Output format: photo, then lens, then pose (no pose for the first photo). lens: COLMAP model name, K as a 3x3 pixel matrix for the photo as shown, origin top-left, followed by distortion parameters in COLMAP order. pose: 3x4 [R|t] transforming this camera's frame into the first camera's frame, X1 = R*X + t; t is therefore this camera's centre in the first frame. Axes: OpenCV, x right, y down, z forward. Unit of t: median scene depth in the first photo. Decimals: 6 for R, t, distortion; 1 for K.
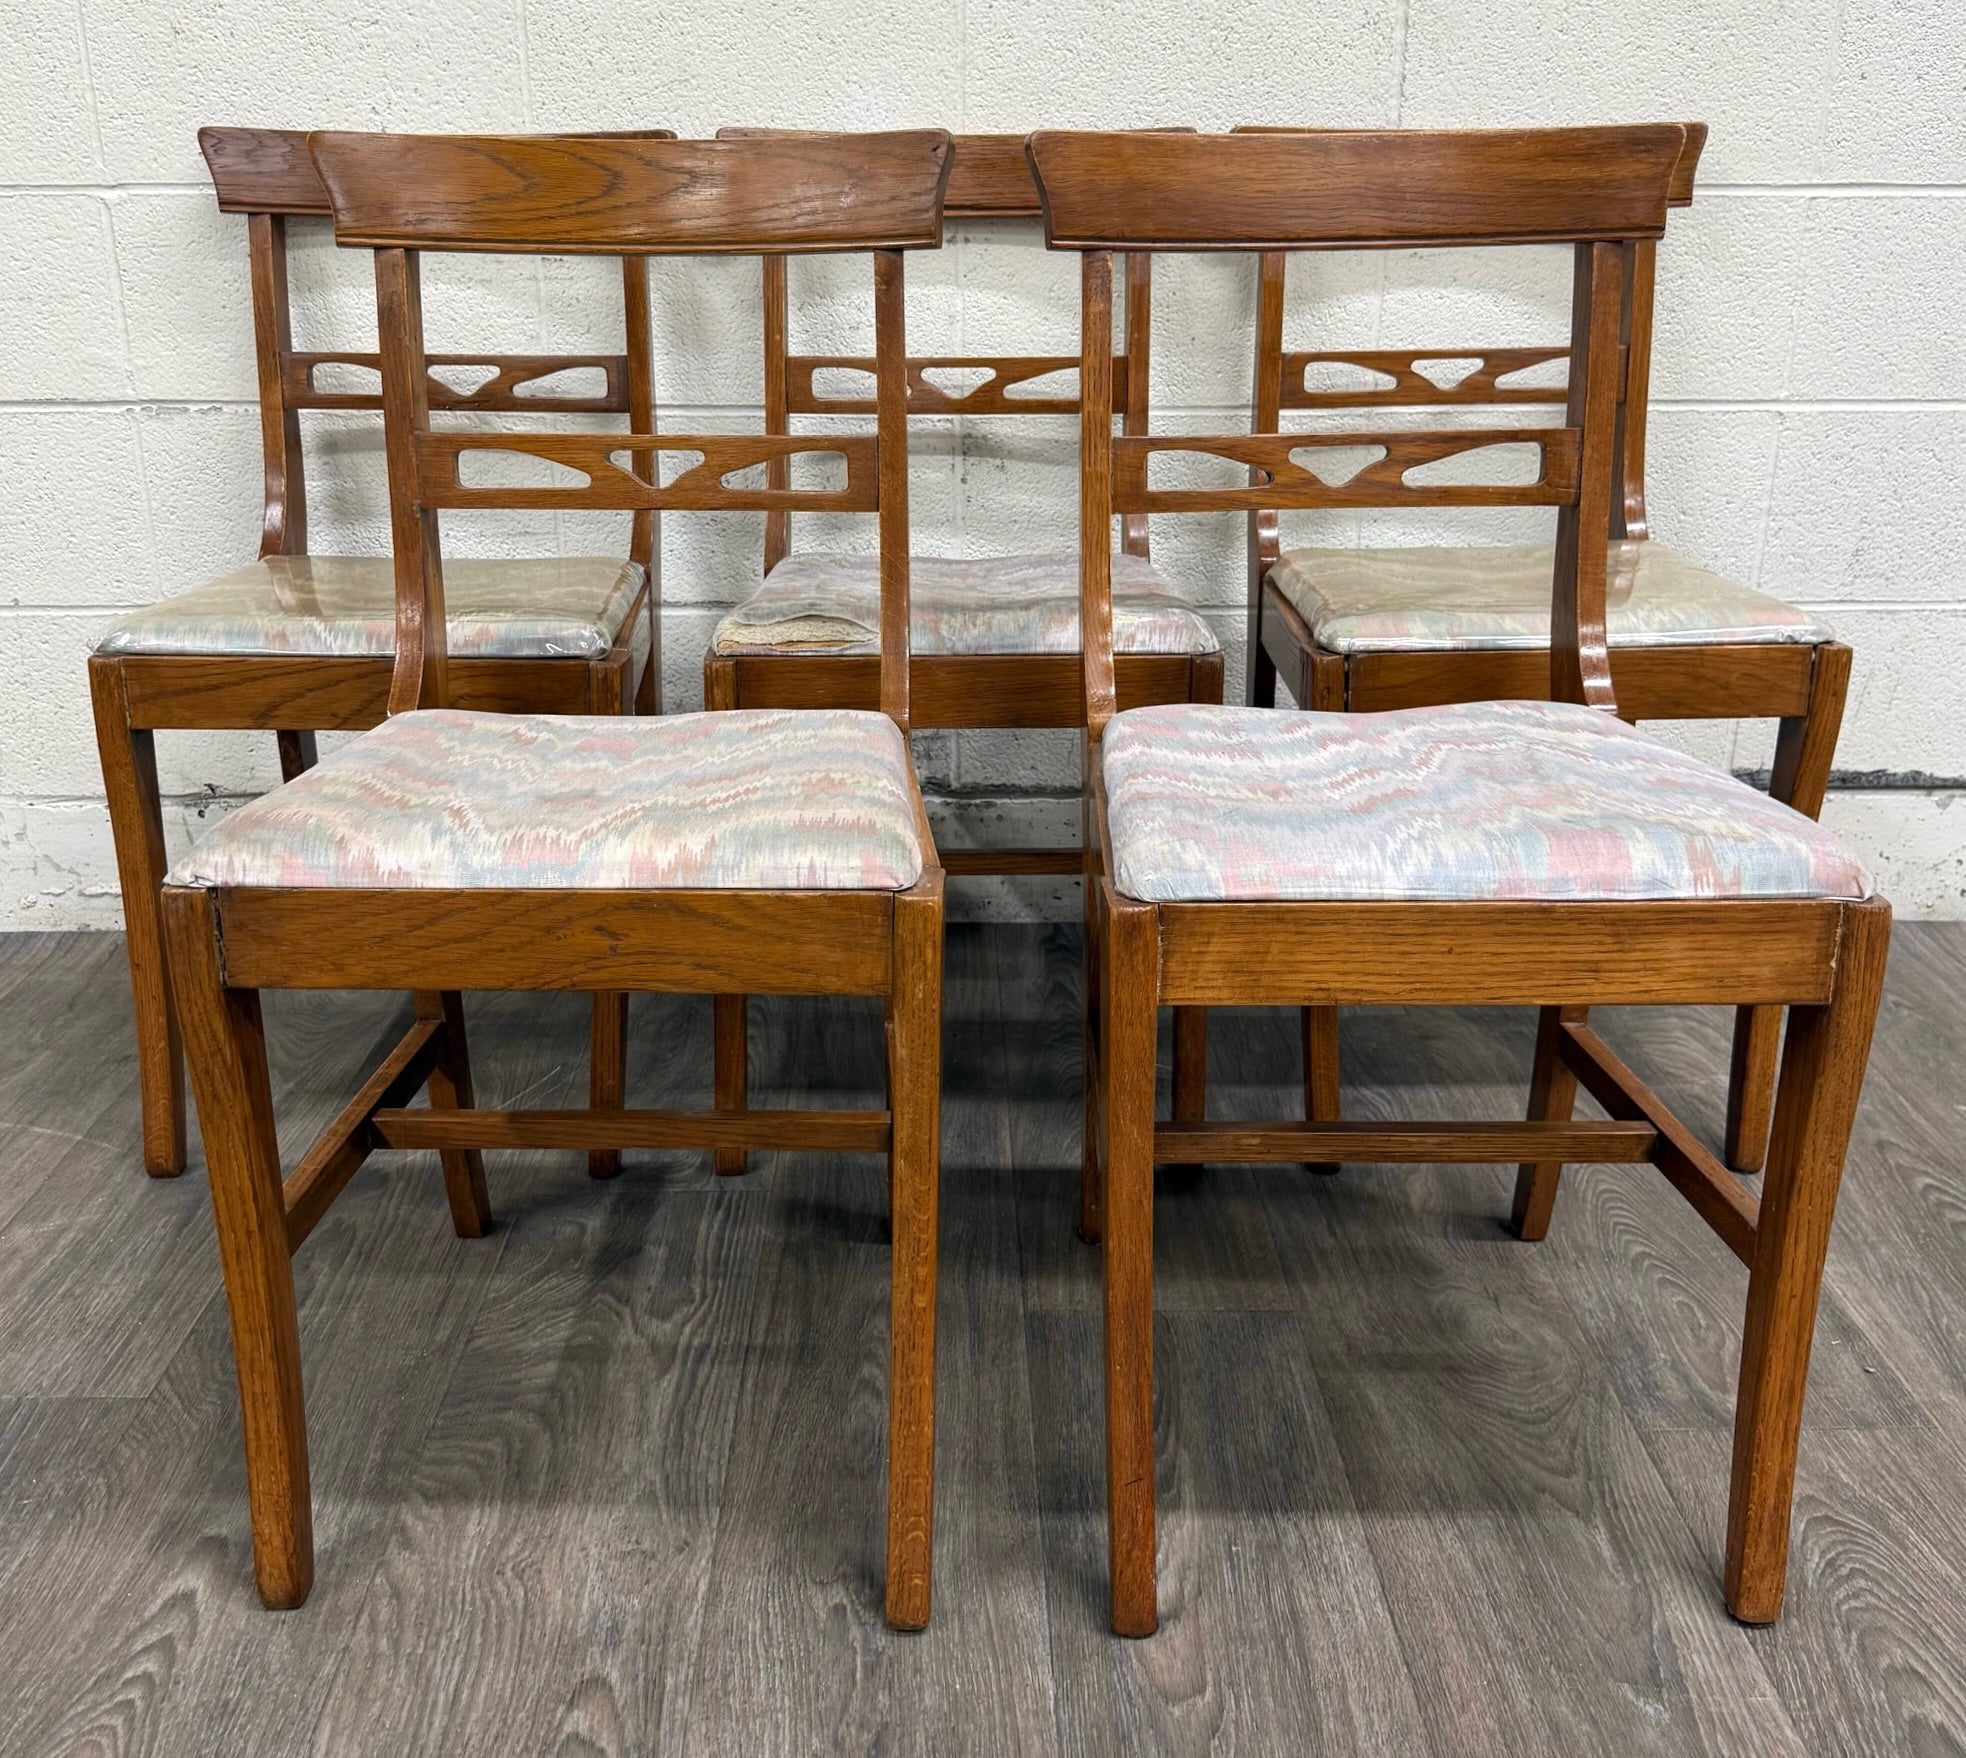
lens RADIAL K [[2051.1, 0, 955.7], [0, 2051.1, 806.0], [0, 0, 1]] dist [0.002966, 0.000000]
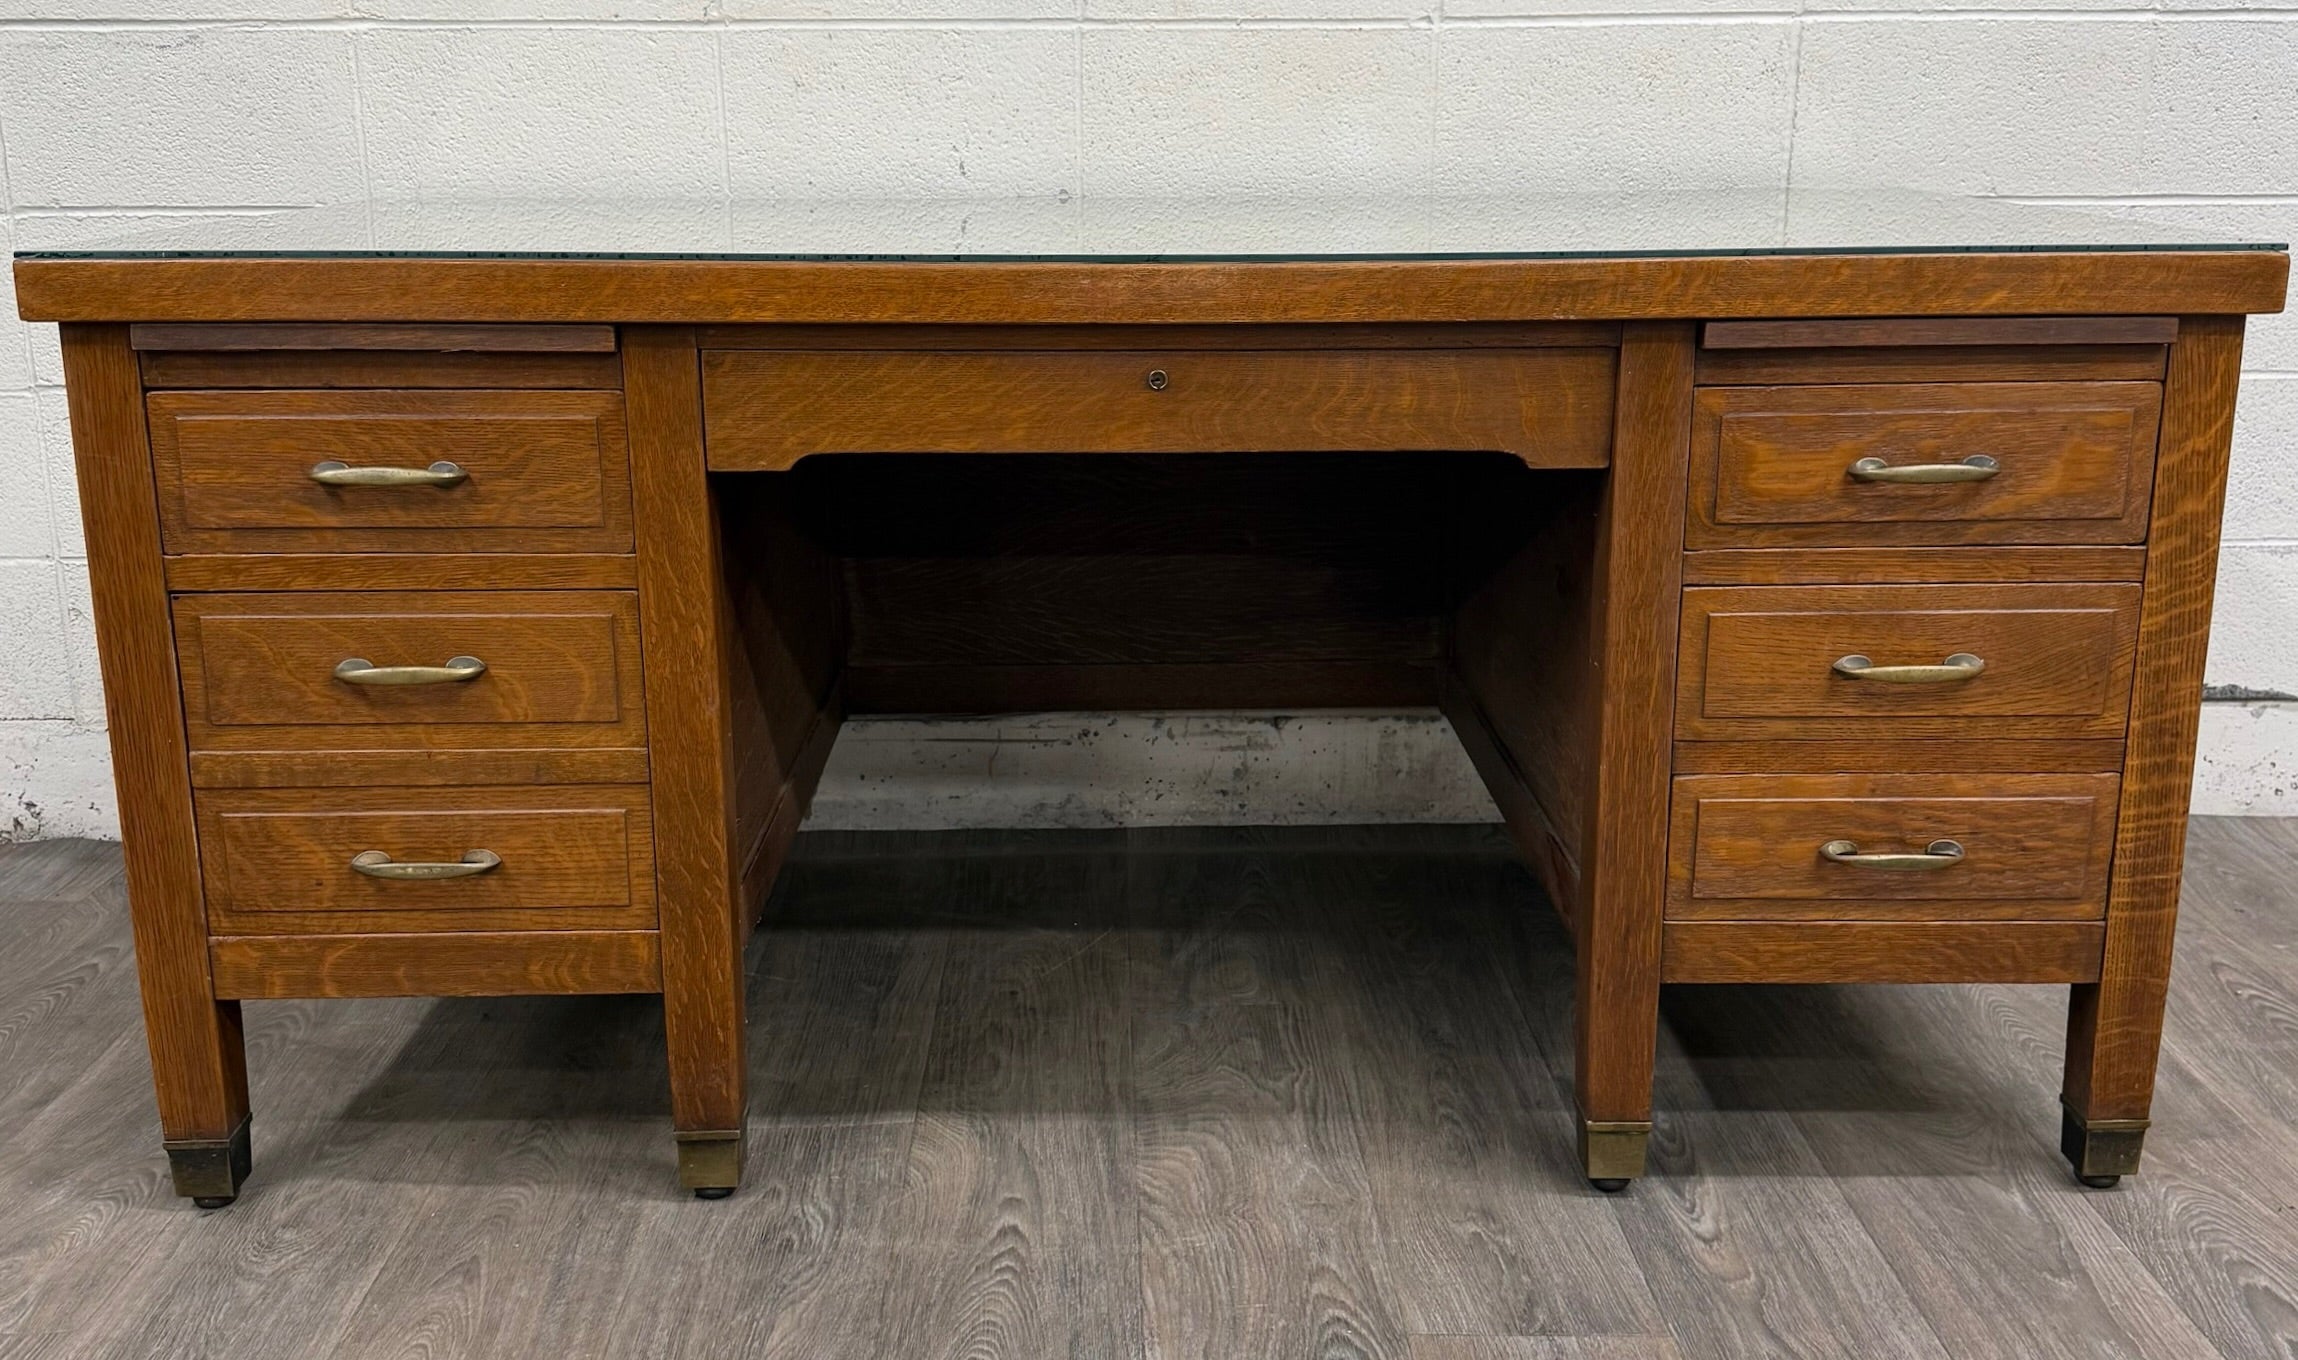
lens RADIAL K [[2370.0, 0, 1094.6], [0, 2370.0, 697.2], [0, 0, 1]] dist [-0.017412, 0.000000]
pose [[0.999910, -0.004352, -0.012685, -0.282807], [0.003632, 0.998411, -0.056235, 0.110509], [0.012909, 0.056184, 0.998337, -0.606288]]
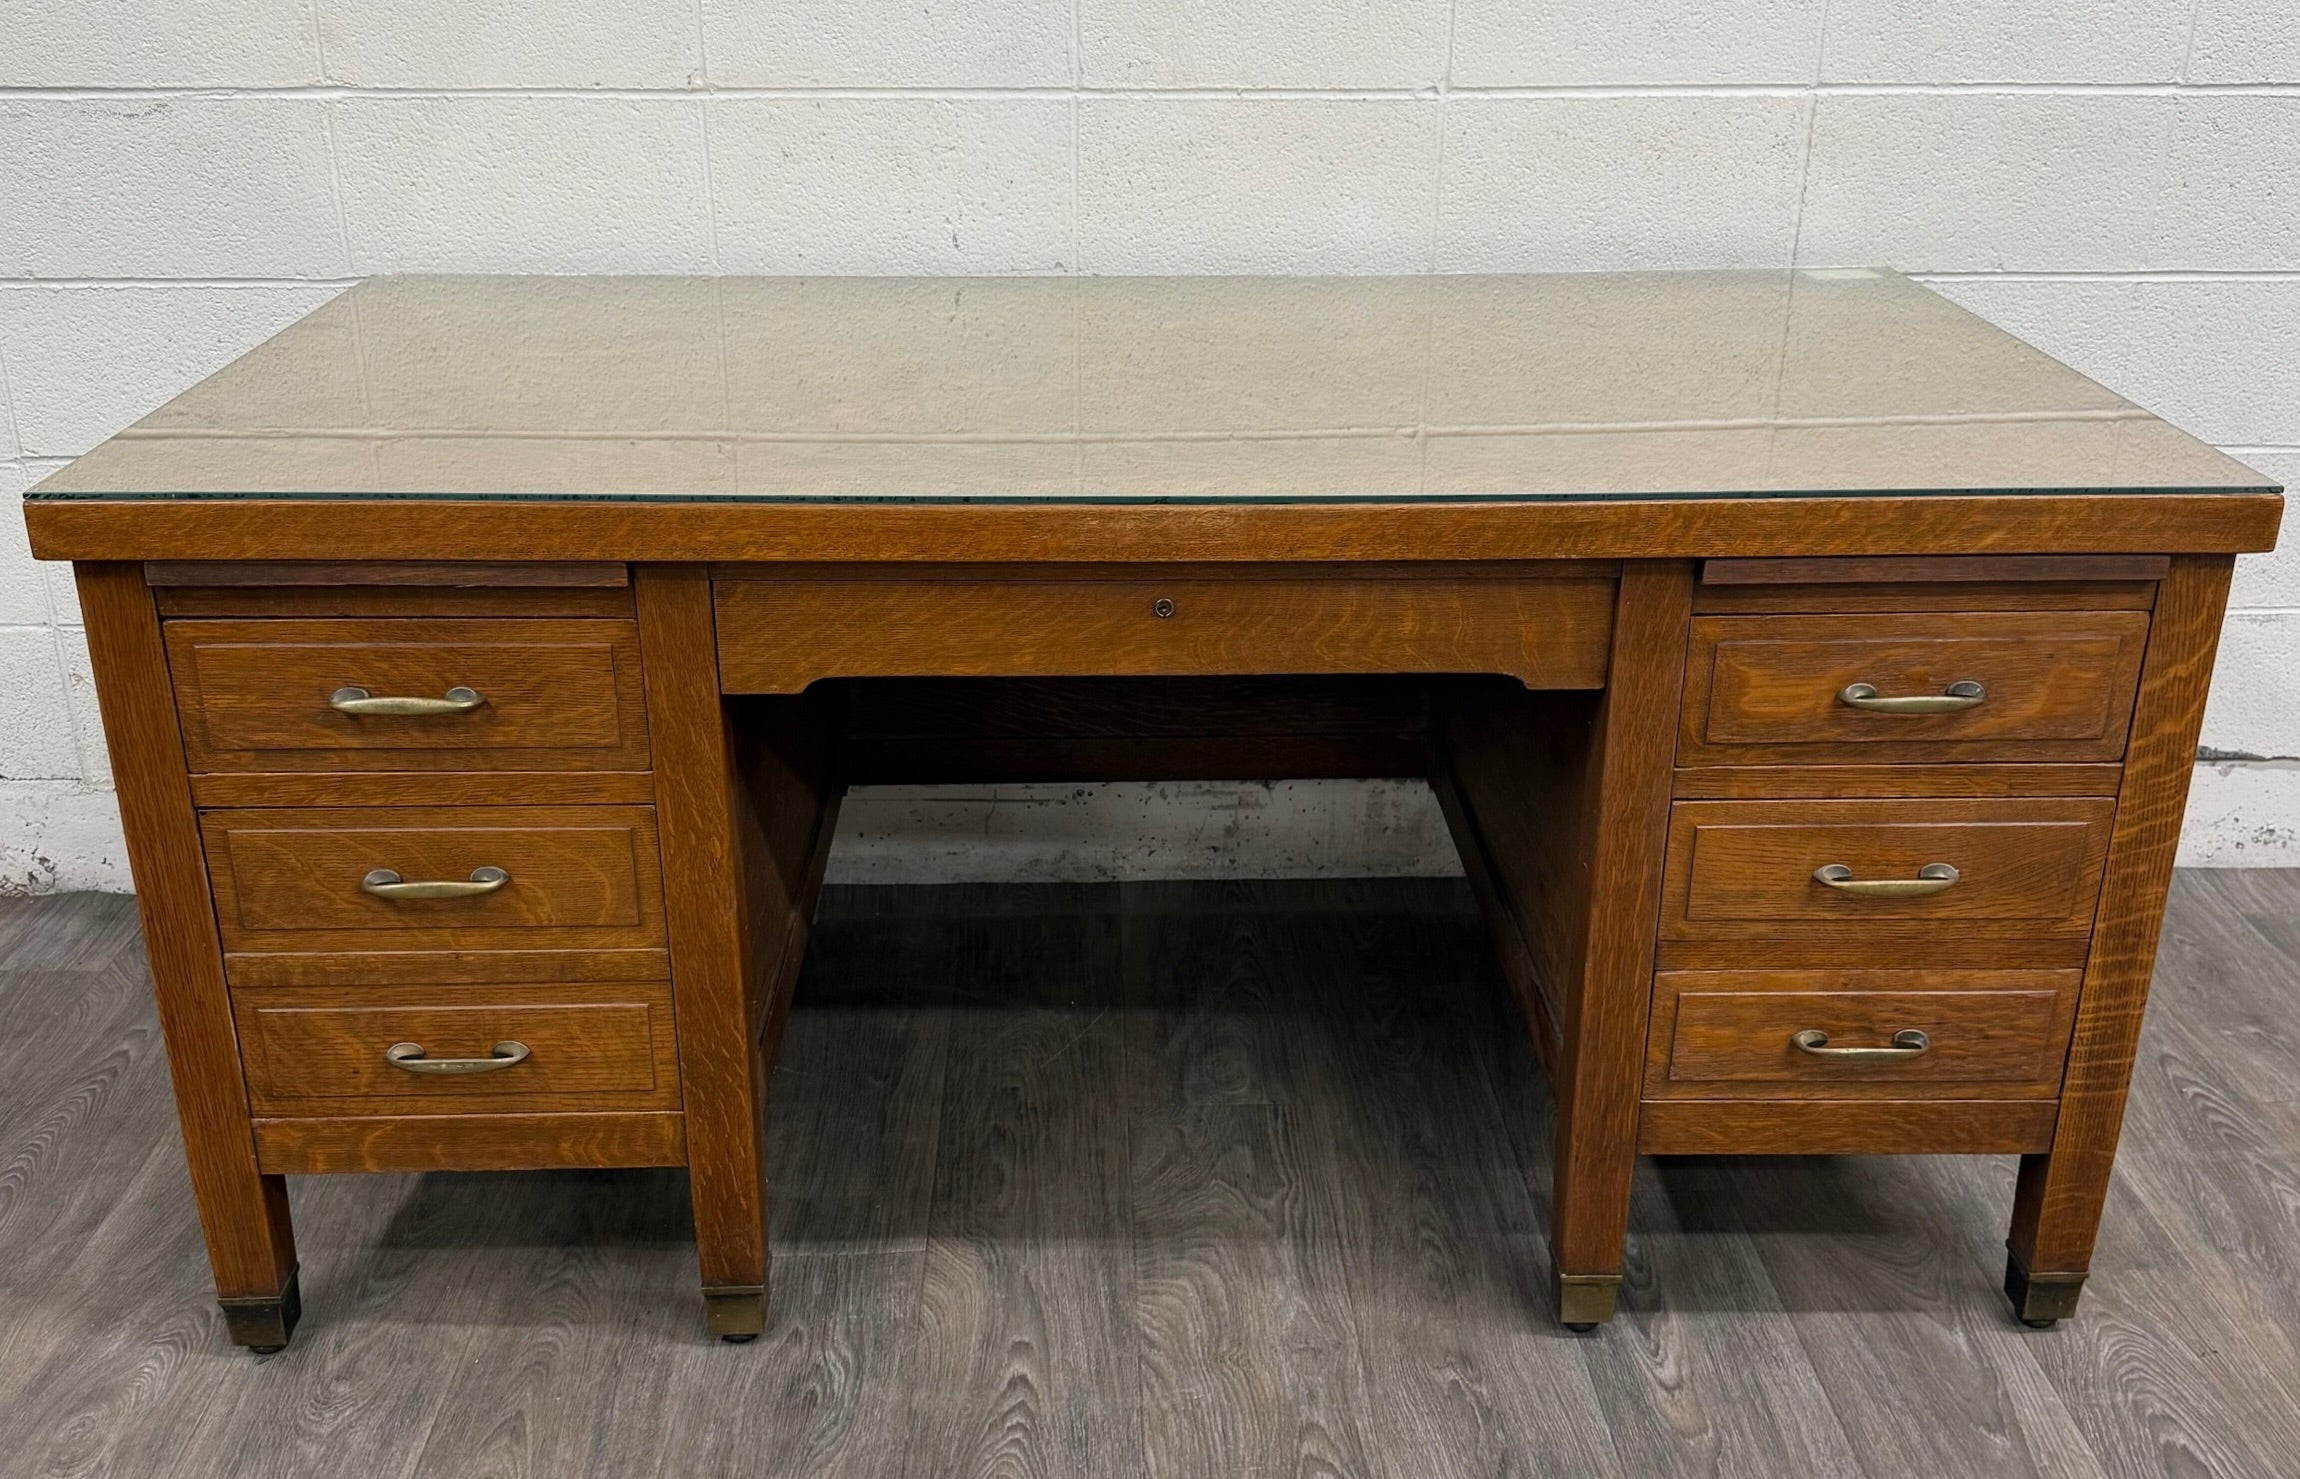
lens RADIAL K [[2366.8, 0, 1096.0], [0, 2366.8, 890.9], [0, 0, 1]] dist [-0.013741, 0.000000]
pose [[0.999994, -0.003169, -0.001532, -0.302279], [0.003317, 0.994007, 0.109265, -0.149577], [0.001177, -0.109269, 0.994011, -0.648223]]
